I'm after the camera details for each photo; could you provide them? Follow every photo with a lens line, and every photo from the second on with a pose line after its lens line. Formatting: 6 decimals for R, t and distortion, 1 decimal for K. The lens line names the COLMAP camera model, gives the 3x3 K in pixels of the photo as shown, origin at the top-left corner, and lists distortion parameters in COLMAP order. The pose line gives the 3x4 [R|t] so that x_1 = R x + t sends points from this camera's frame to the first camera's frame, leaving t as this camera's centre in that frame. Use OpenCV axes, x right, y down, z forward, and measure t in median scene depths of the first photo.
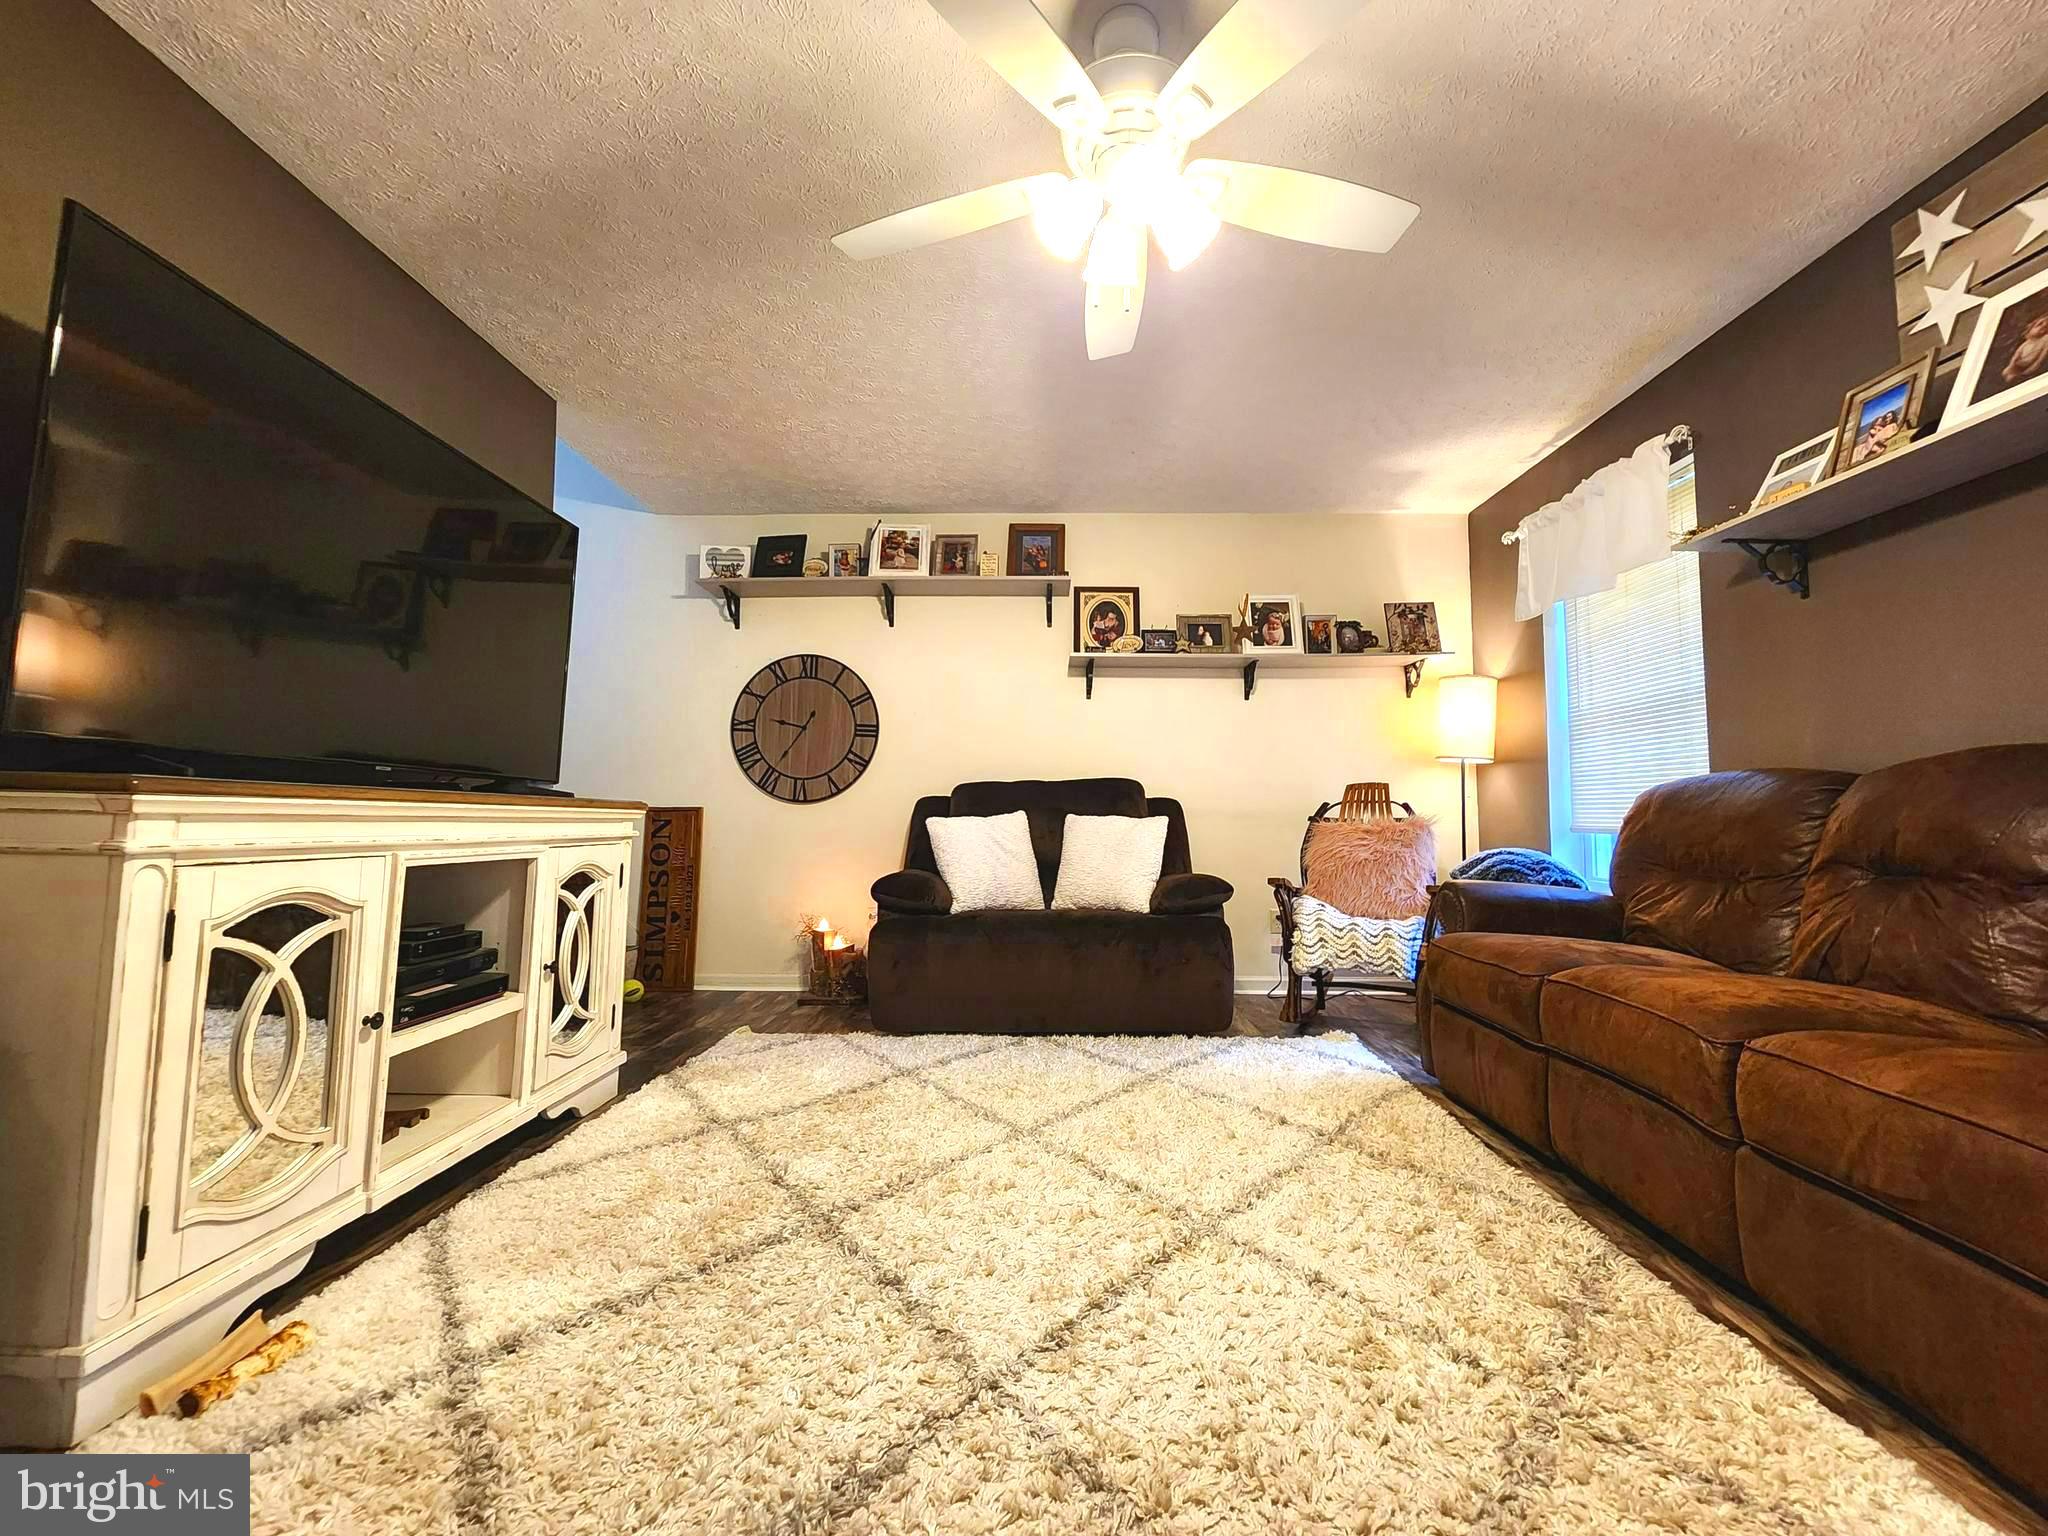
lens RADIAL K [[841.7, 0, 1033.5], [0, 841.7, 759.0], [0, 0, 1]] dist [0.002799, -0.001229]
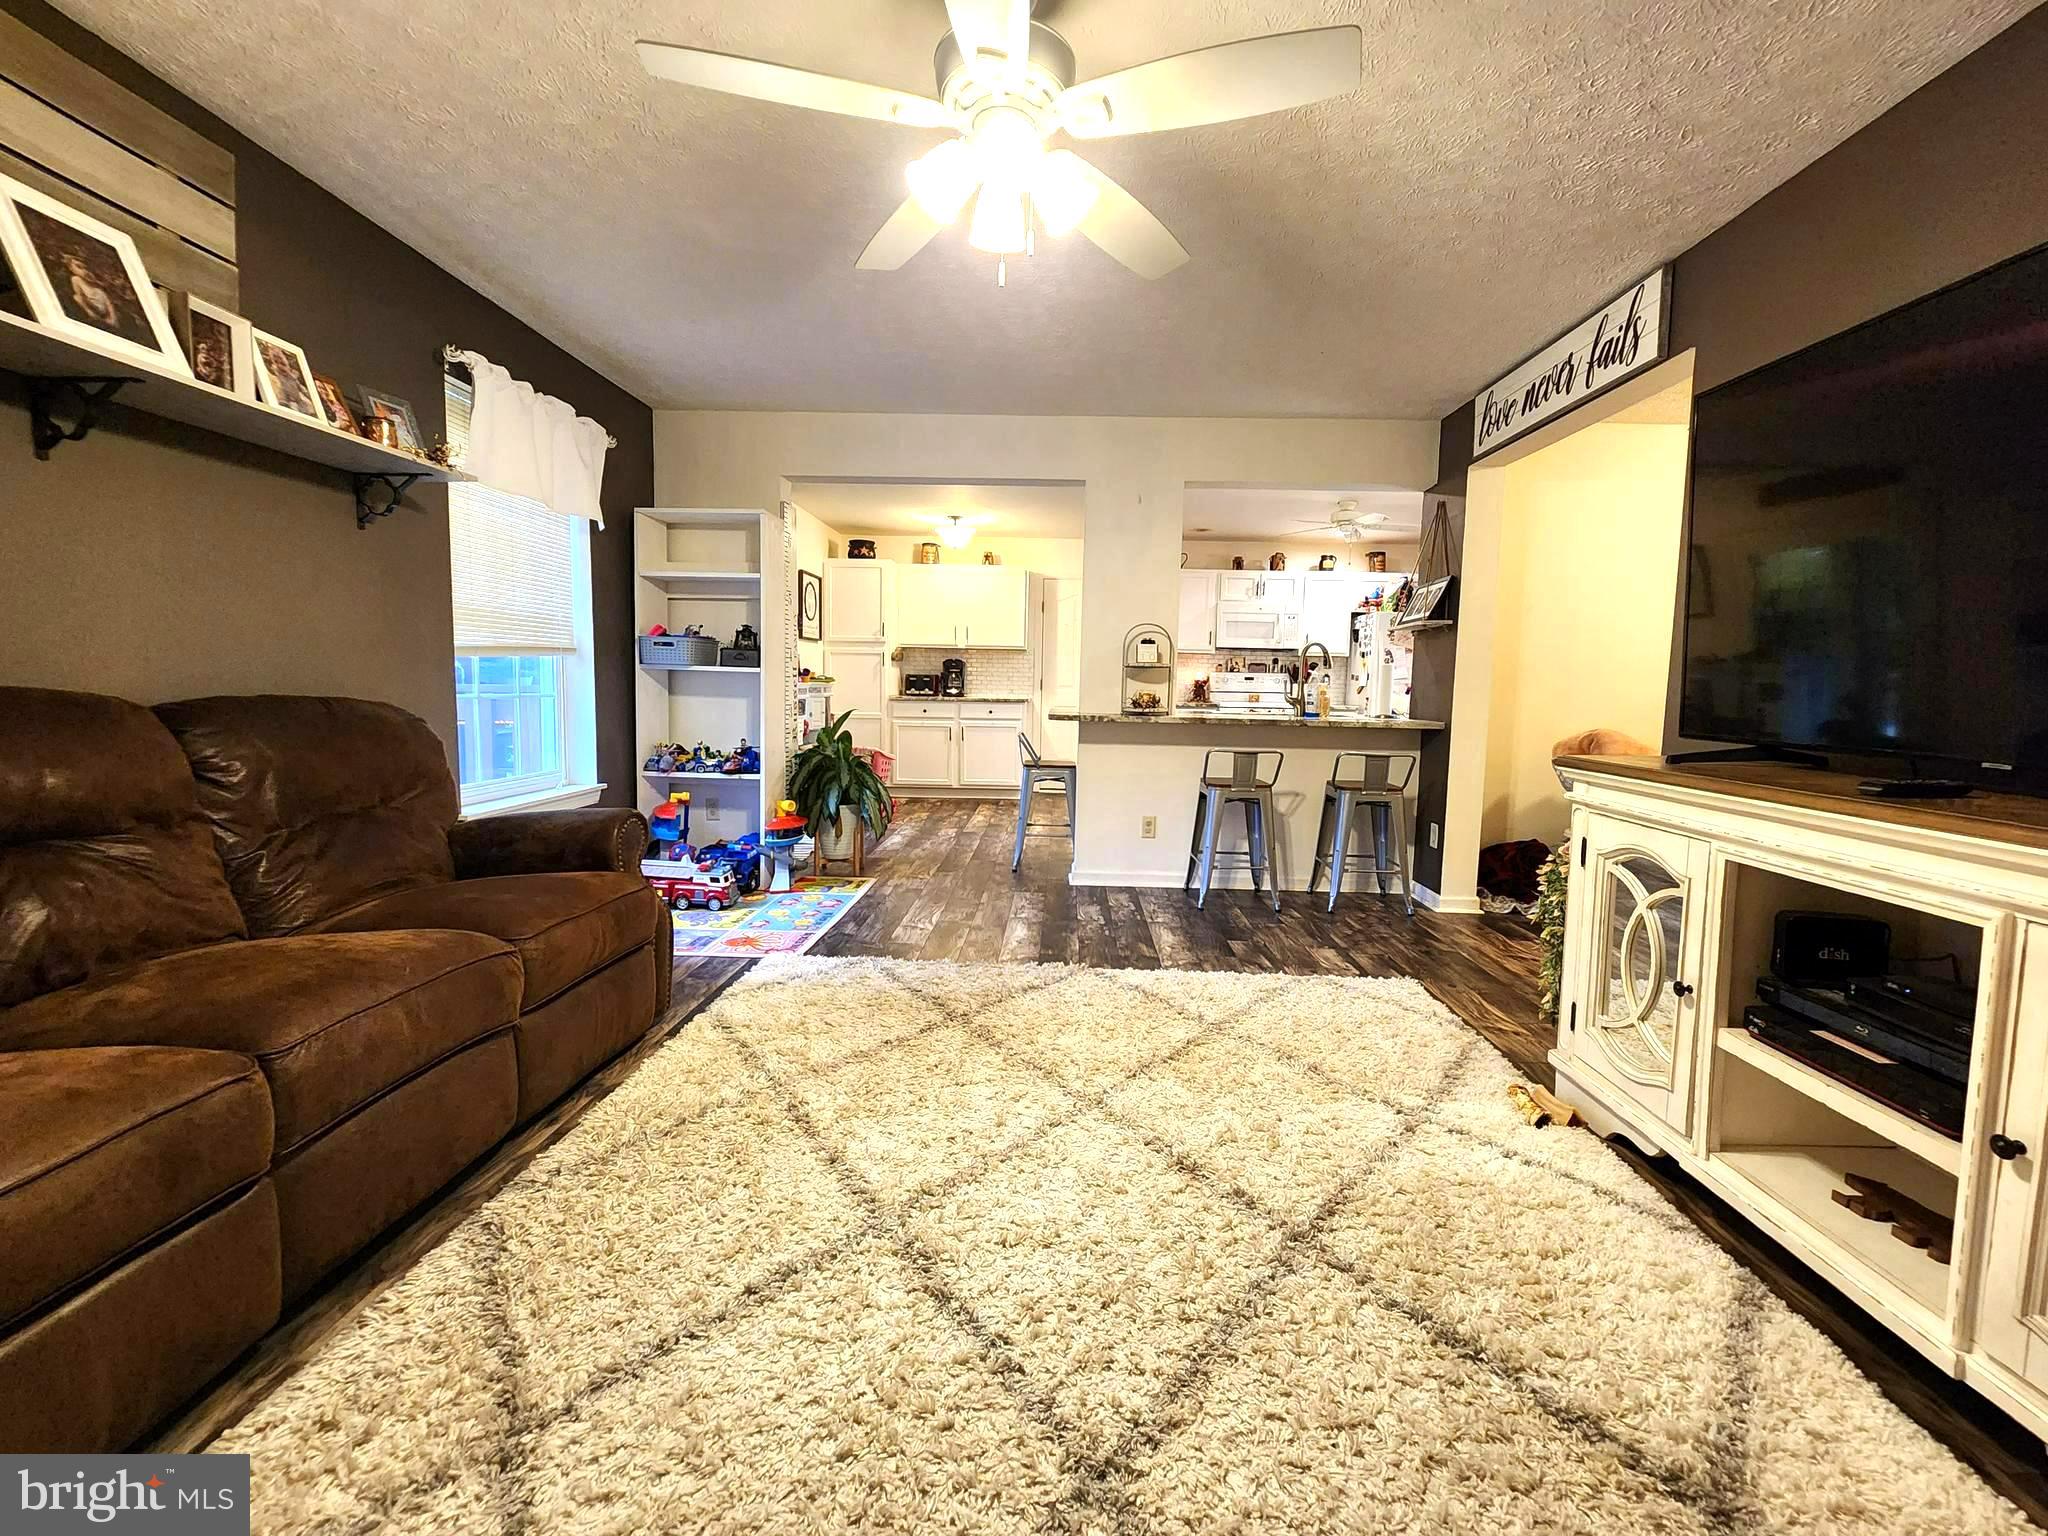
lens RADIAL K [[841.7, 0, 1033.5], [0, 841.7, 759.0], [0, 0, 1]] dist [0.002799, -0.001229]
pose [[-0.998848, -0.029155, 0.038112, 0.021025], [-0.028635, 0.999490, 0.014126, 0.022248], [-0.038504, 0.013018, -0.999174, 2.173789]]
